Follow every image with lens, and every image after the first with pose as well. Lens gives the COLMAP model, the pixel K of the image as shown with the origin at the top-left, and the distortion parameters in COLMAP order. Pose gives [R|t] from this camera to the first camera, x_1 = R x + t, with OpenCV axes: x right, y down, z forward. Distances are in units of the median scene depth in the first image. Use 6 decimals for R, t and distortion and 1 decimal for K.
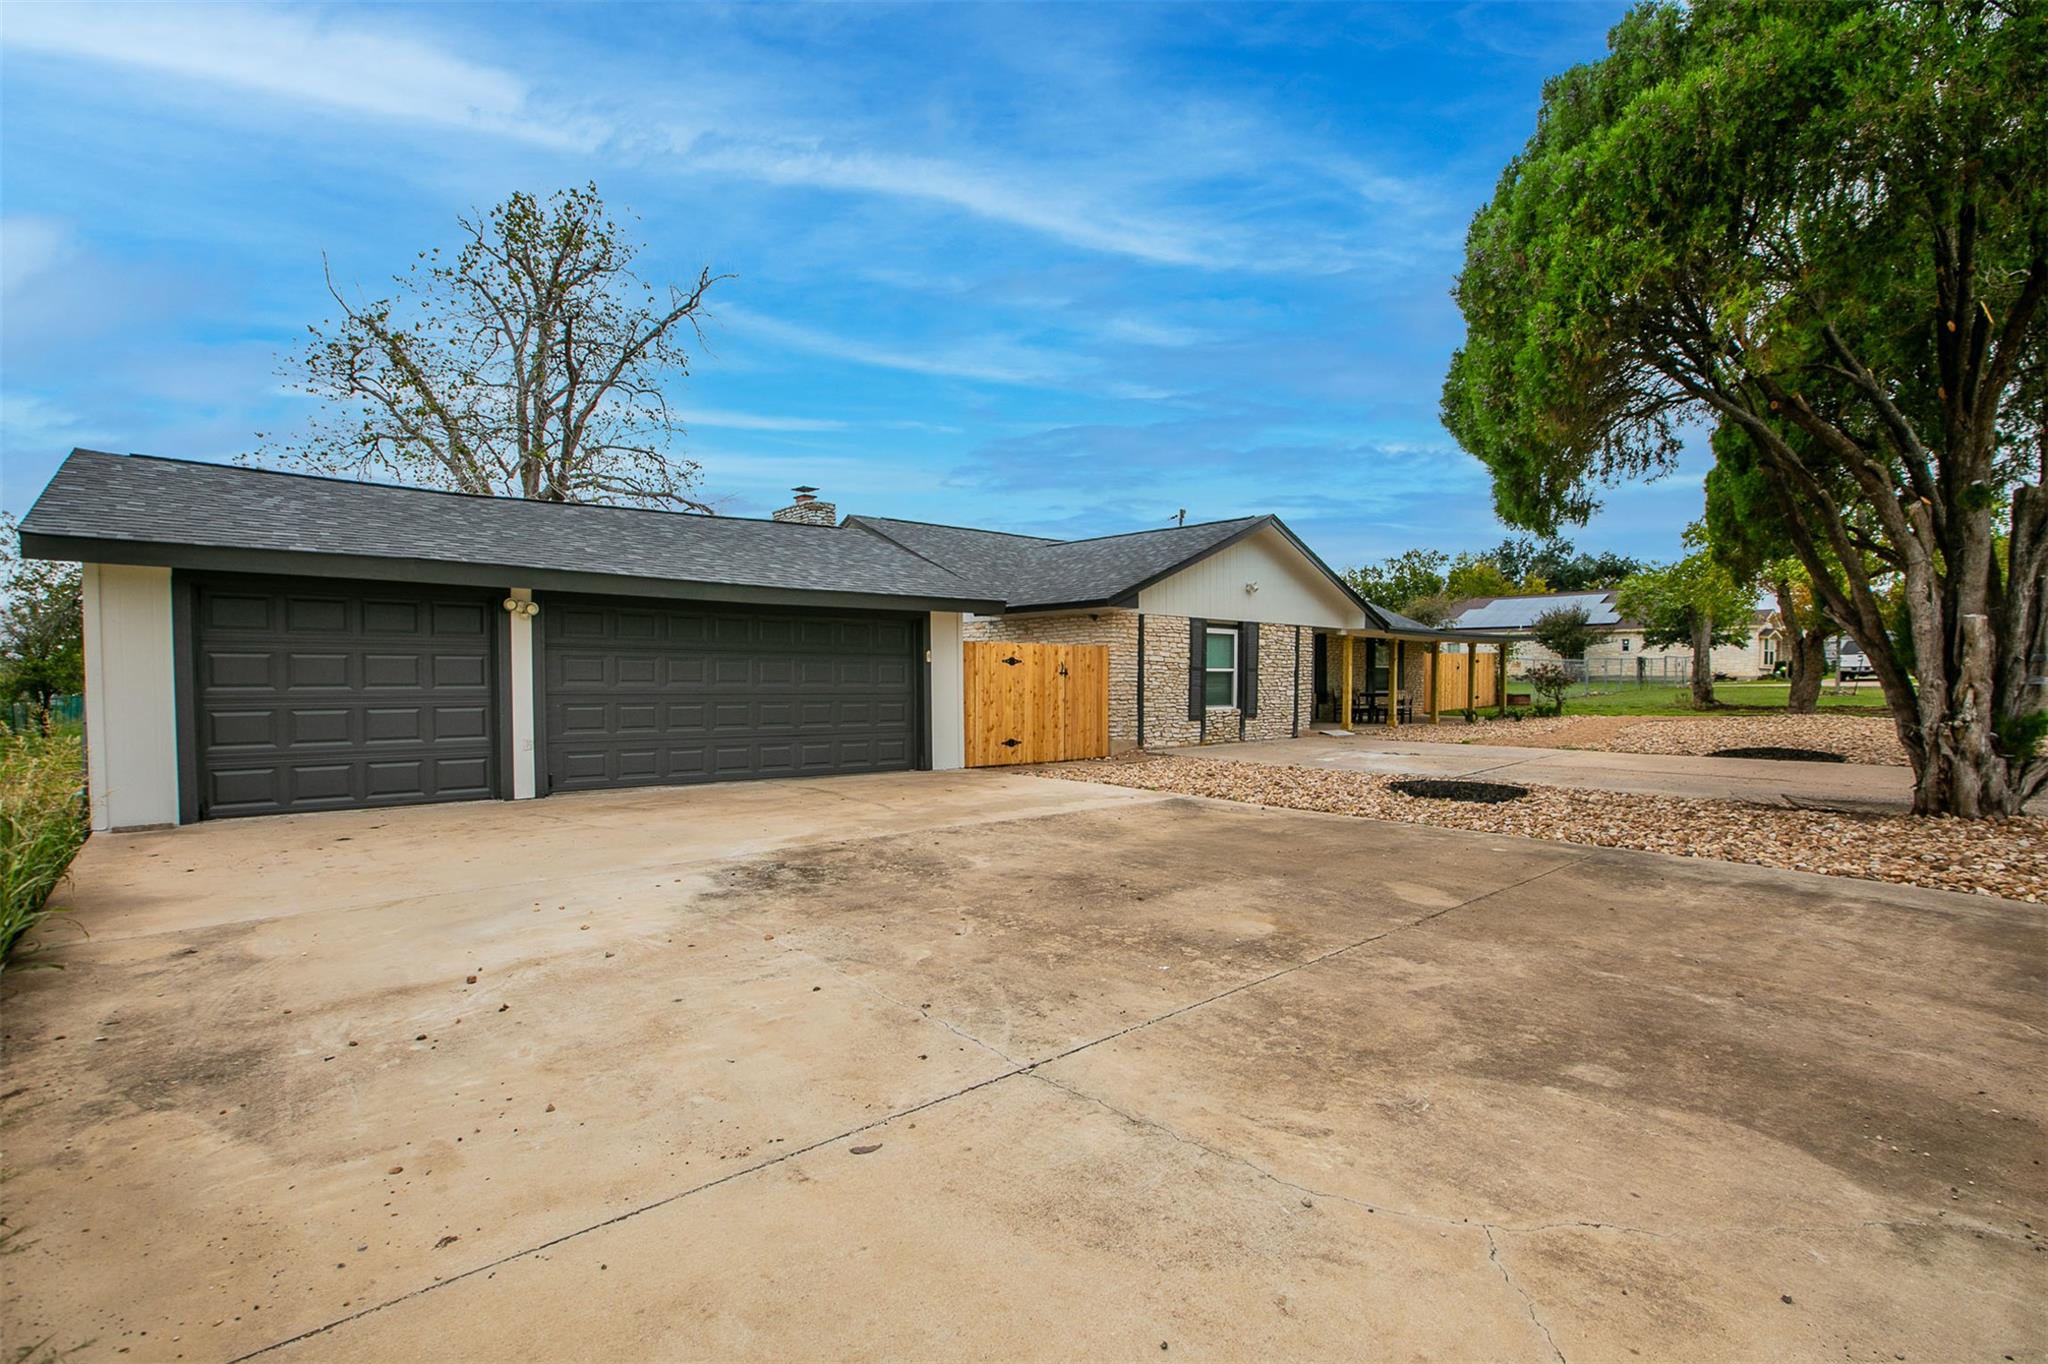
lens RADIAL K [[936.8, 0, 1024.4], [0, 936.8, 684.7], [0, 0, 1]] dist [-0.001394, -0.000179]
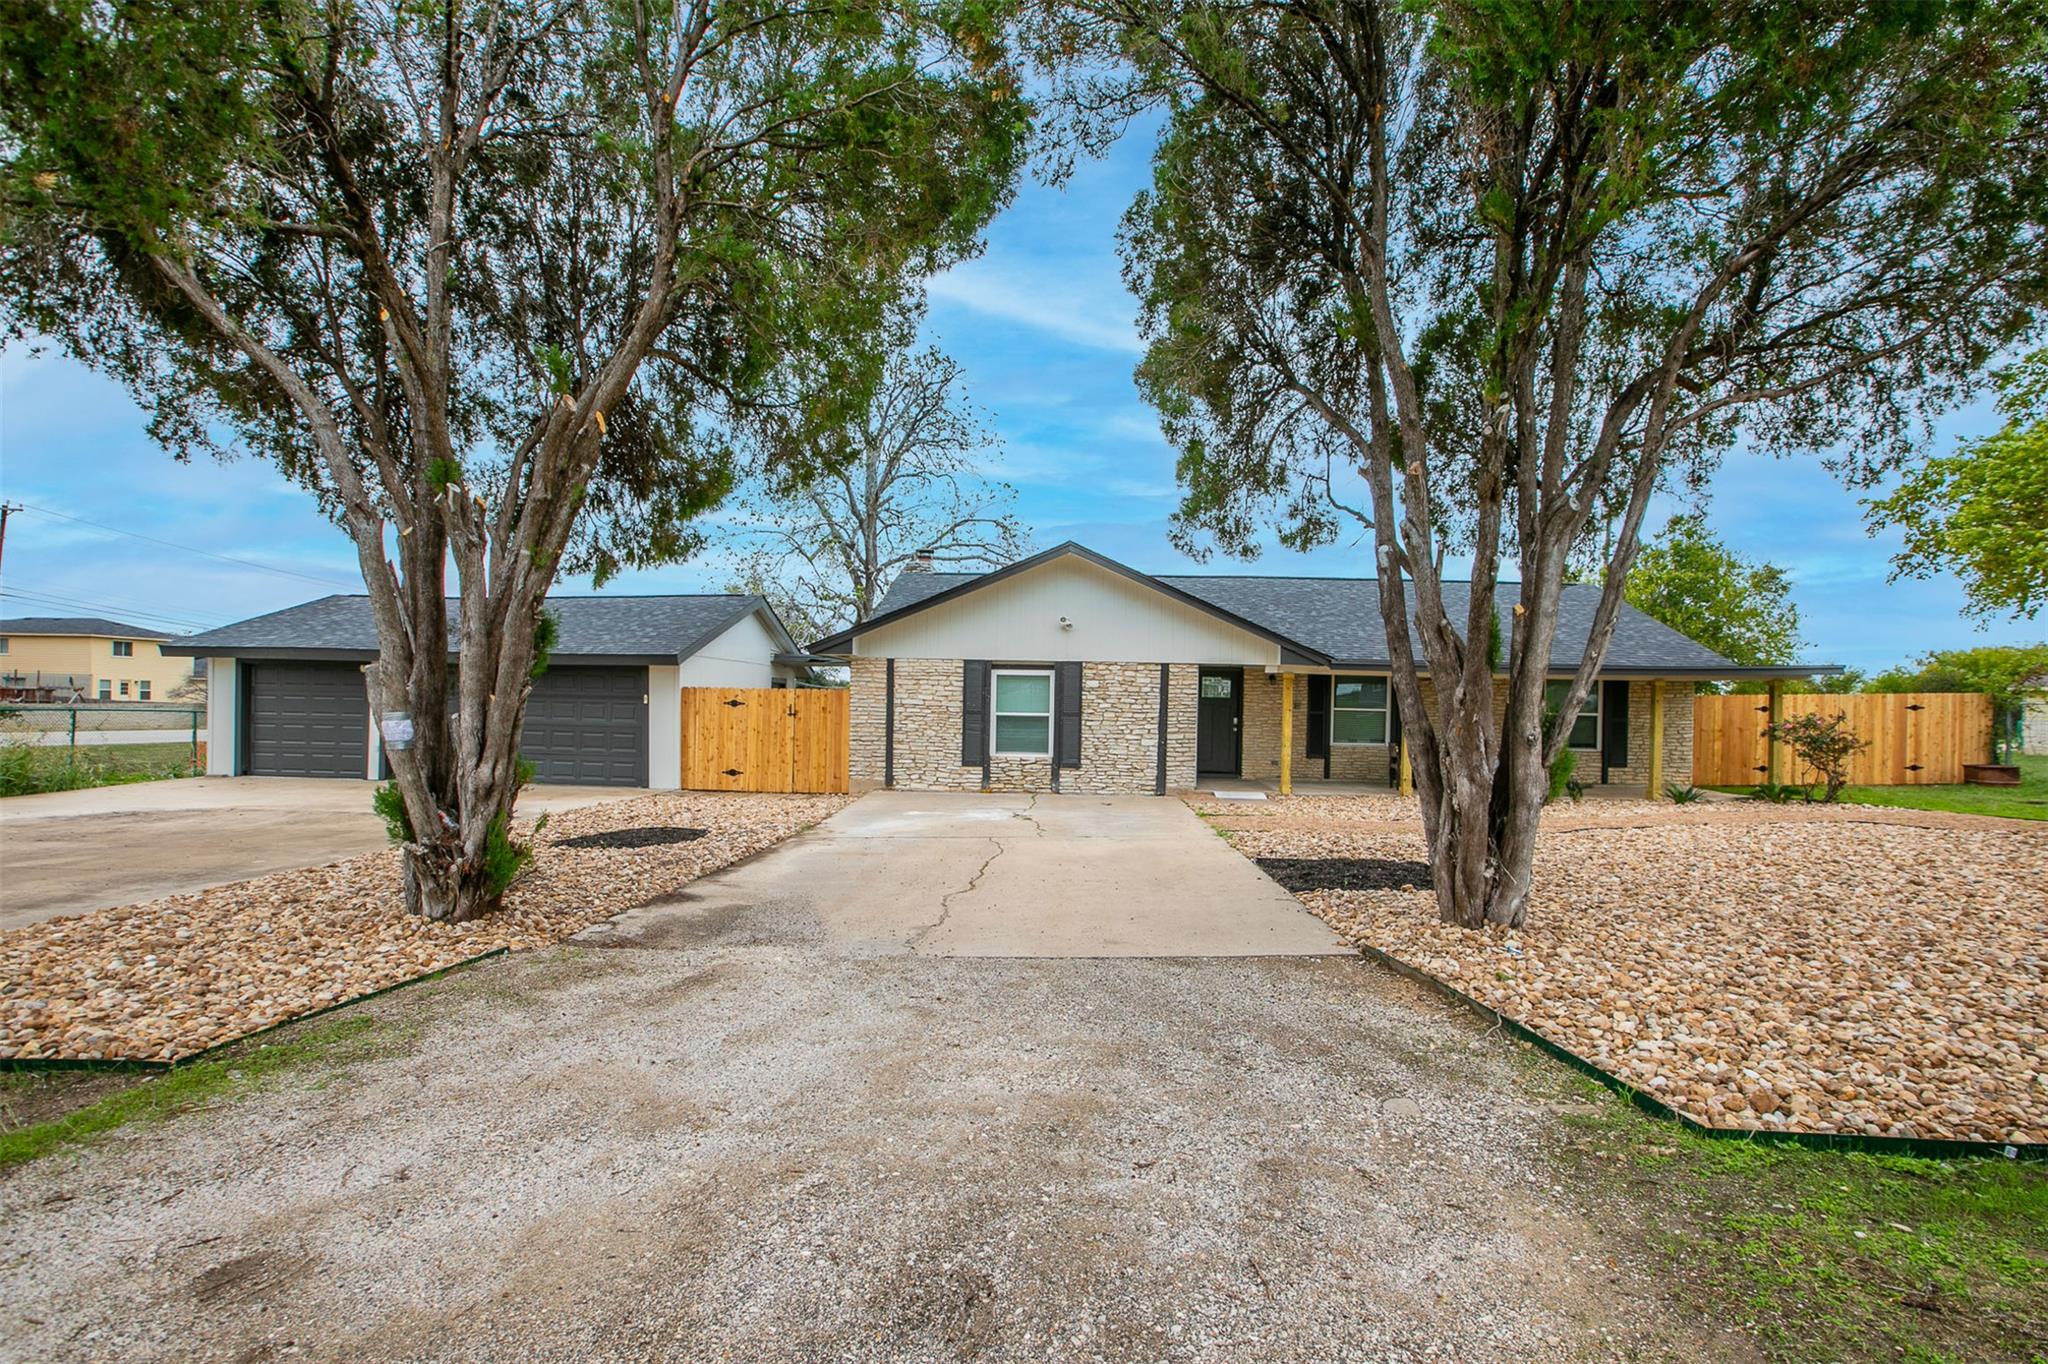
lens RADIAL K [[936.8, 0, 1024.6], [0, 936.8, 686.0], [0, 0, 1]] dist [-0.001394, -0.000179]
pose [[0.706236, 0.005710, -0.707954, 0.893636], [-0.020576, 0.999711, -0.012462, -0.032879], [0.707678, 0.023368, 0.706149, 0.348399]]
